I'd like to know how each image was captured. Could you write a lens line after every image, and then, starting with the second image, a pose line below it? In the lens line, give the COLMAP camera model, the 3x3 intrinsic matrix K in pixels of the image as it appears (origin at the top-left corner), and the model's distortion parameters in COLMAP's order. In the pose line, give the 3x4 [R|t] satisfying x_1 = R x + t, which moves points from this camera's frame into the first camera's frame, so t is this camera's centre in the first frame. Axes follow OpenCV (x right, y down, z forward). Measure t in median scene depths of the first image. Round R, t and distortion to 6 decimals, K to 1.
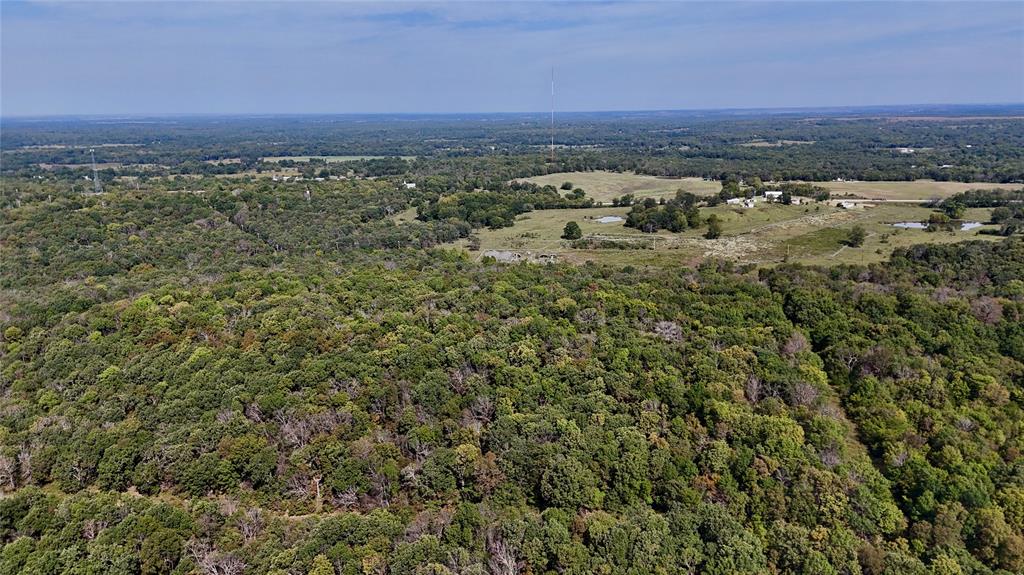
lens RADIAL K [[746.9, 0, 517.0], [0, 746.9, 288.8], [0, 0, 1]] dist [0.080710, -0.083029]
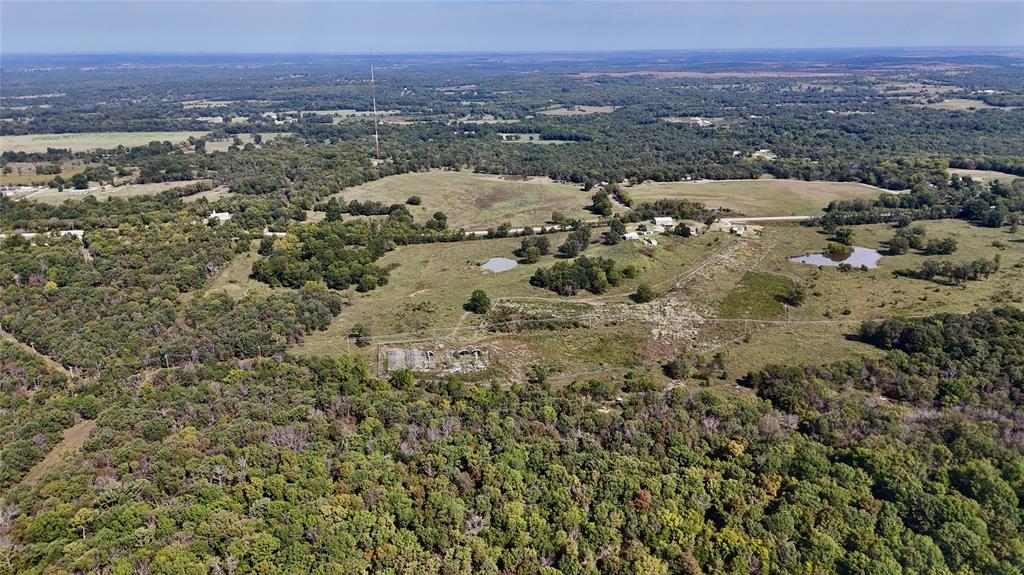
lens RADIAL K [[746.9, 0, 517.0], [0, 746.9, 288.8], [0, 0, 1]] dist [0.080710, -0.083029]
pose [[0.954788, -0.085888, 0.284609, -0.089176], [0.065450, 0.994597, 0.080576, -0.118203], [-0.289992, -0.058306, 0.955251, 0.163763]]
